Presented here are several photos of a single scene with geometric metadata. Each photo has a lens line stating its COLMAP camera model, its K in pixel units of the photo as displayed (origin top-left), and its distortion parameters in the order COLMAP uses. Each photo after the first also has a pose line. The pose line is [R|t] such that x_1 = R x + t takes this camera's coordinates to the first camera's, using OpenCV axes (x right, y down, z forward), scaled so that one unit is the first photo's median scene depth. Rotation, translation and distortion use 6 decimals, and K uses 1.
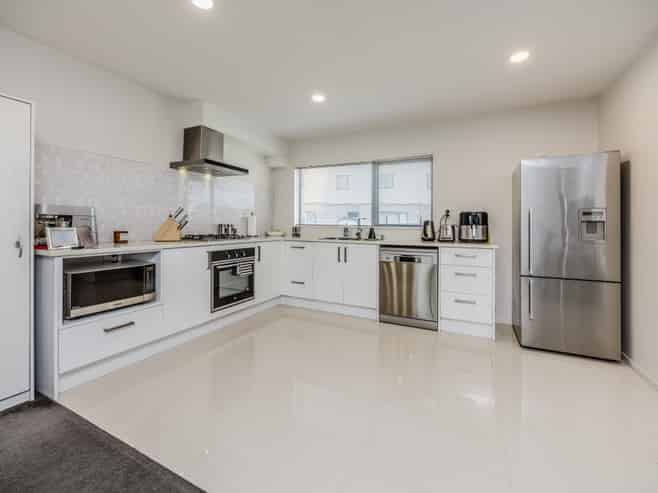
lens RADIAL K [[283.5, 0, 324.2], [0, 283.5, 212.8], [0, 0, 1]] dist [0.000818, 0.000028]
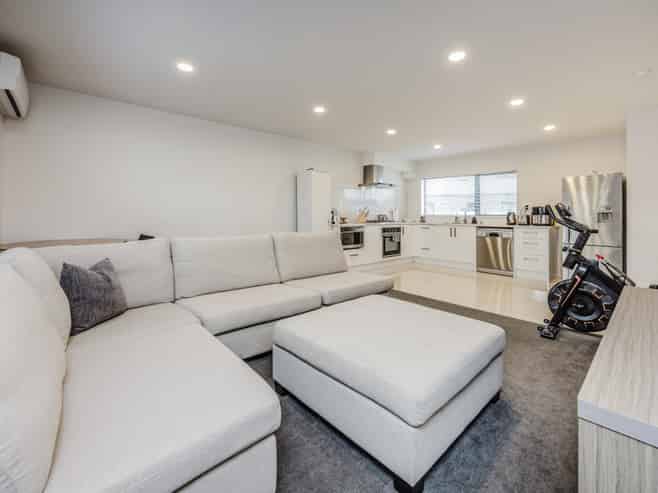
lens RADIAL K [[283.5, 0, 324.2], [0, 283.5, 212.8], [0, 0, 1]] dist [0.000818, 0.000028]
pose [[0.925369, -0.003915, -0.379047, -0.007300], [0.018520, 0.999219, 0.034893, -0.045123], [0.378614, -0.039309, 0.924719, -0.898457]]
